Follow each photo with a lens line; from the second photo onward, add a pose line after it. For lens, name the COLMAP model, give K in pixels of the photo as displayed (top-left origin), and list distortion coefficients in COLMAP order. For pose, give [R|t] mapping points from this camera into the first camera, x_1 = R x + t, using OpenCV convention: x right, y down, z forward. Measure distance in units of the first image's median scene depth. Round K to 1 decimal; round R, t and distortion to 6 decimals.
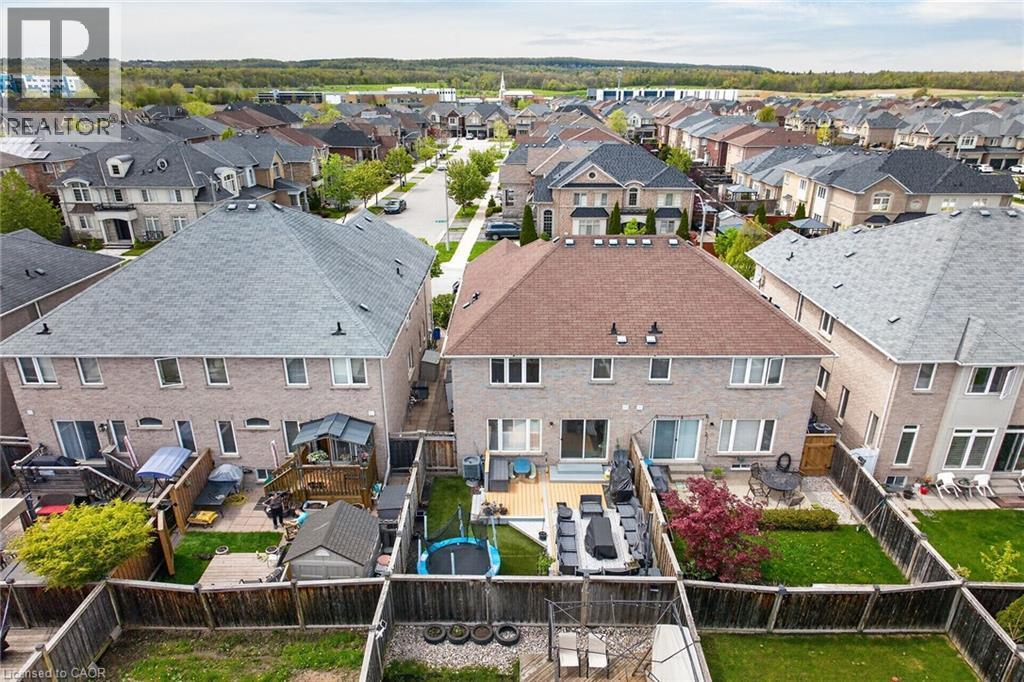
lens RADIAL K [[742.9, 0, 517.3], [0, 742.9, 338.0], [0, 0, 1]] dist [-0.002348, 0.001444]
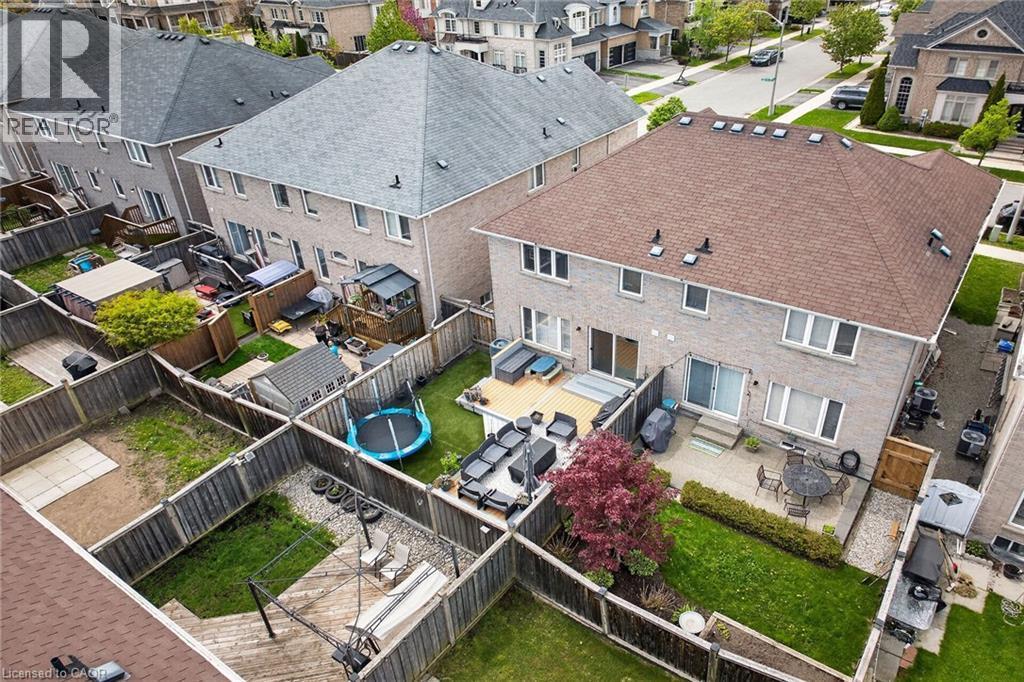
lens RADIAL K [[742.9, 0, 517.3], [0, 742.9, 338.0], [0, 0, 1]] dist [-0.002348, 0.001444]
pose [[0.814345, 0.269214, -0.514165, 0.440284], [-0.163136, 0.956369, 0.242372, -0.075830], [0.556982, -0.113495, 0.822733, 0.224760]]
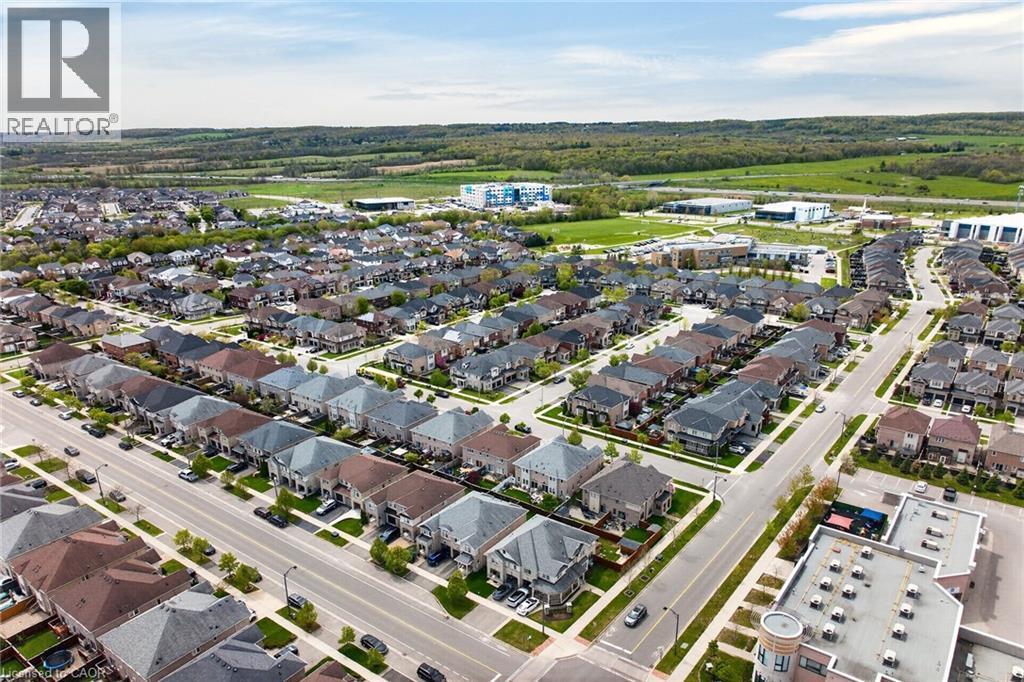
lens RADIAL K [[720.2, 0, 509.9], [0, 720.2, 316.8], [0, 0, 1]] dist [-0.004711, -0.001513]
pose [[0.817277, 0.148069, -0.556897, 3.518484], [-0.190471, 0.981517, -0.018558, -1.025199], [0.543856, 0.121240, 0.830375, -4.073778]]
